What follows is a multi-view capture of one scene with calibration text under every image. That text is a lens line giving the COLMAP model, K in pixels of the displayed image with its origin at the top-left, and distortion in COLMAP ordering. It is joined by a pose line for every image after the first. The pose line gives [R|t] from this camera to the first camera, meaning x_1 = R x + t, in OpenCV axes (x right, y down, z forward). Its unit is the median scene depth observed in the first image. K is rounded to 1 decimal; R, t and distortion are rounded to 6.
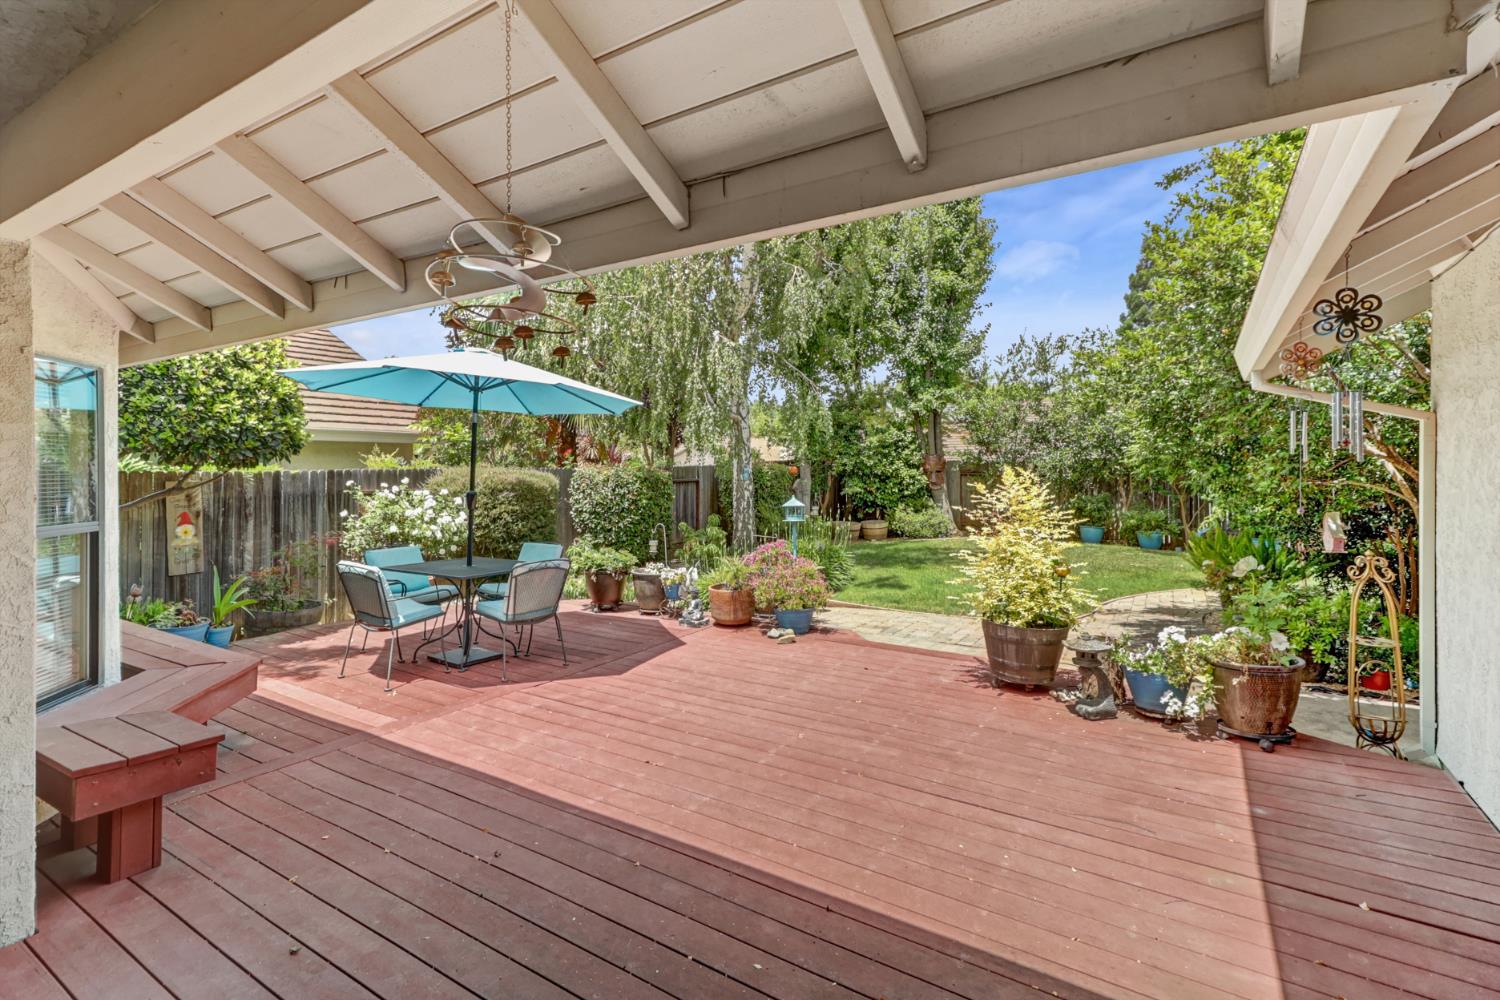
lens RADIAL K [[700.0, 0, 739.4], [0, 700.0, 481.5], [0, 0, 1]] dist [0.021536, 0.000312]
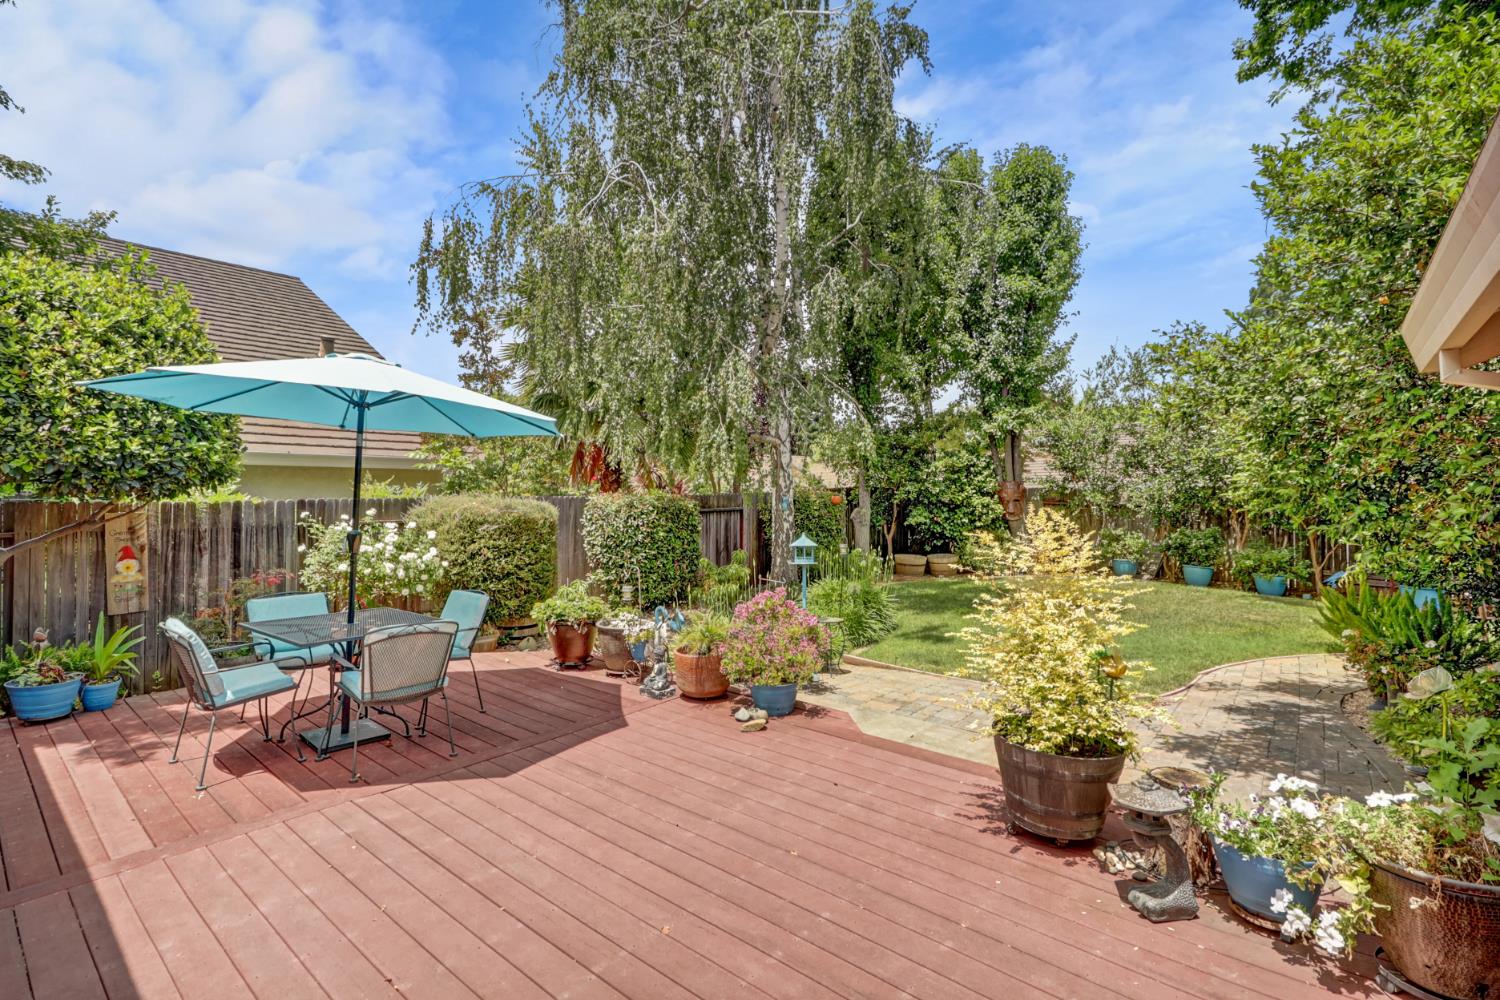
lens RADIAL K [[686.8, 0, 750.0], [0, 686.8, 500.0], [0, 0, 1]] dist [0.003534, -0.000376]
pose [[0.992251, 0.004731, -0.124160, 0.121610], [-0.005739, 0.999953, -0.007761, -0.013053], [0.124117, 0.008414, 0.992232, 0.194312]]
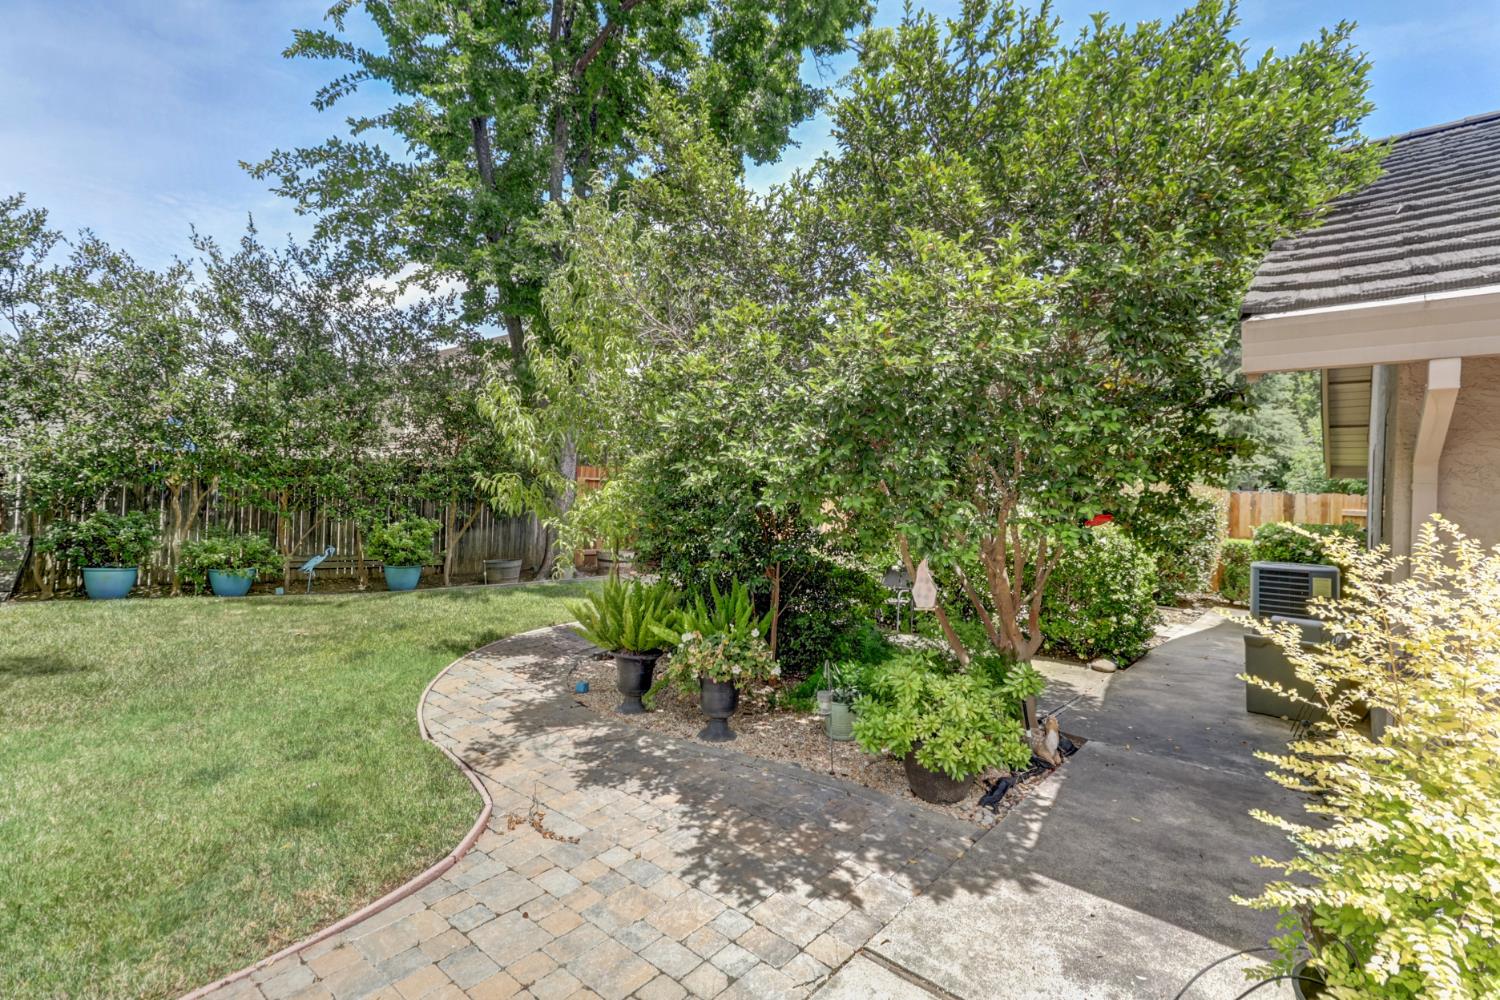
lens RADIAL K [[686.8, 0, 750.0], [0, 686.8, 500.0], [0, 0, 1]] dist [0.003534, -0.000376]
pose [[0.140508, -0.006338, 0.990059, 0.048101], [-0.023548, 0.999675, 0.009742, -0.016356], [-0.989799, -0.024683, 0.140314, 0.793059]]
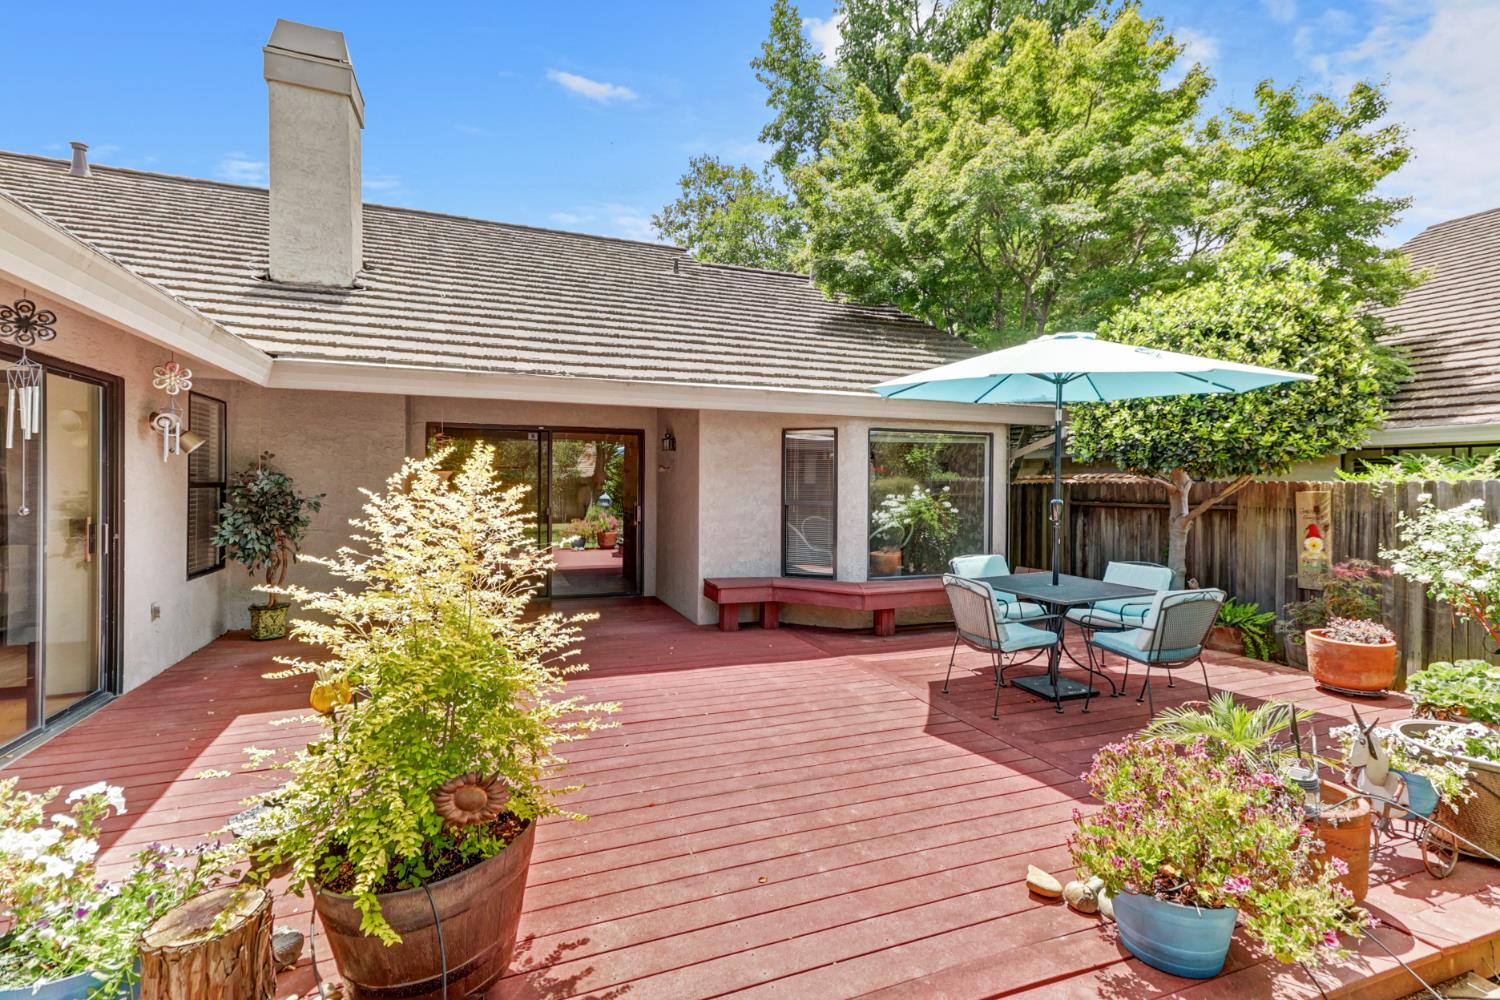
lens RADIAL K [[682.0, 0, 745.9], [0, 682.0, 467.6], [0, 0, 1]] dist [0.003767, 0.000037]
pose [[-0.593561, -0.024045, -0.804430, 0.383833], [-0.017243, 0.999704, -0.017159, -0.003886], [0.804604, 0.003686, -0.593800, 0.855859]]
